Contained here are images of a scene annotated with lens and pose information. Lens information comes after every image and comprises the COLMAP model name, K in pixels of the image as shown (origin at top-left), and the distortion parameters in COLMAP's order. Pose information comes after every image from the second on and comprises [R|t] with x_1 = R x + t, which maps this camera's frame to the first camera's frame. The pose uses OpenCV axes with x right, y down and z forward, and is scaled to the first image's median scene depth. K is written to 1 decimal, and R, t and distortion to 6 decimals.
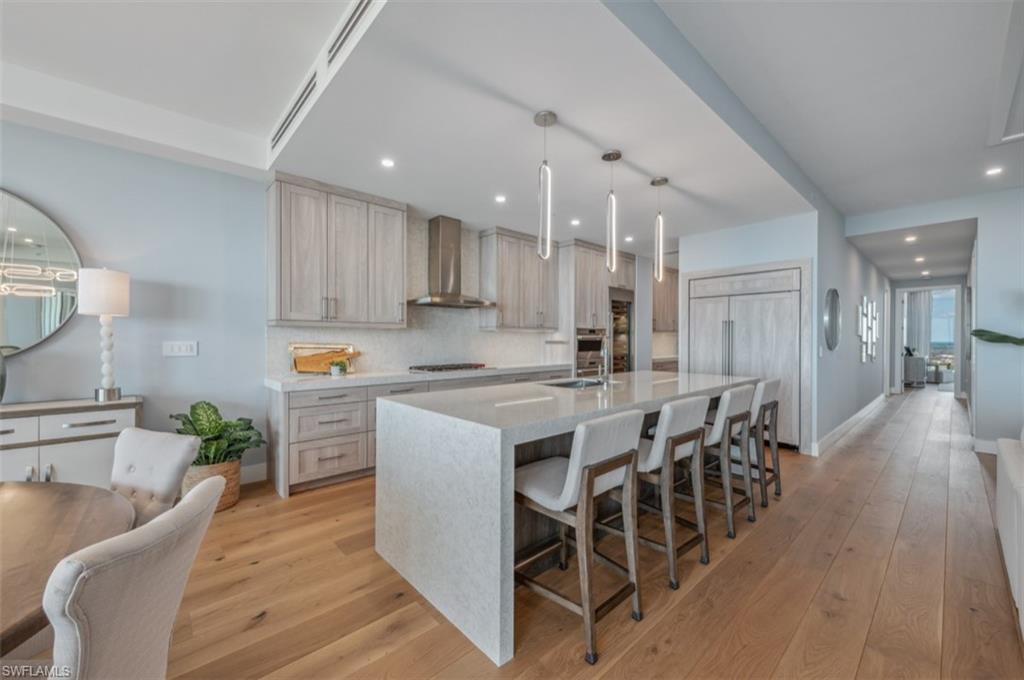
lens RADIAL K [[399.4, 0, 511.1], [0, 399.4, 340.1], [0, 0, 1]] dist [0.014320, -0.003731]
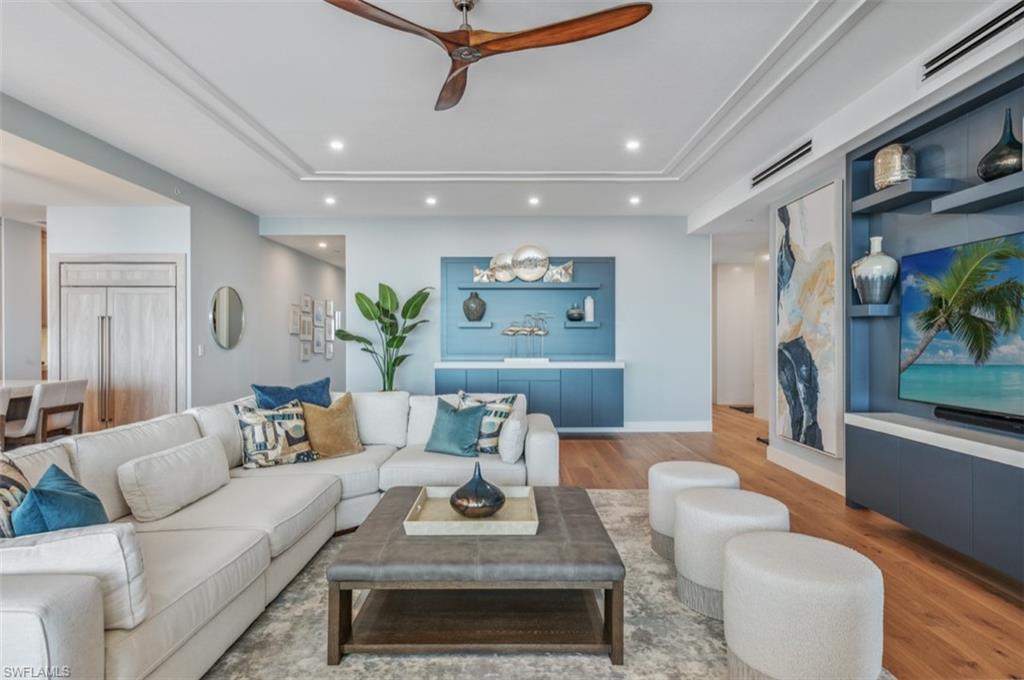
lens RADIAL K [[565.6, 0, 510.3], [0, 565.6, 338.8], [0, 0, 1]] dist [0.016688, -0.002648]
pose [[0.676699, -0.003564, 0.736251, 0.314234], [0.003381, 0.999993, 0.001733, 0.000177], [-0.736252, 0.001317, 0.676706, -0.590921]]
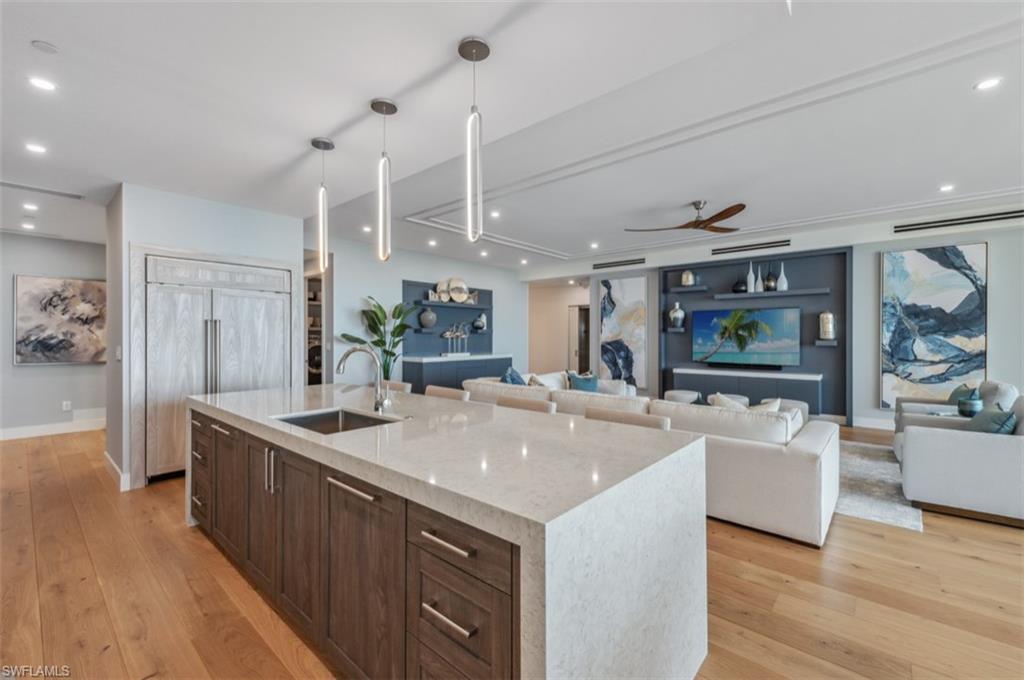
lens RADIAL K [[416.5, 0, 511.6], [0, 416.5, 337.1], [0, 0, 1]] dist [0.002890, -0.001123]
pose [[-0.114407, -0.004796, 0.993422, -0.417956], [0.001691, 0.999986, 0.005022, -0.024003], [-0.993433, 0.002254, -0.114397, 0.683026]]
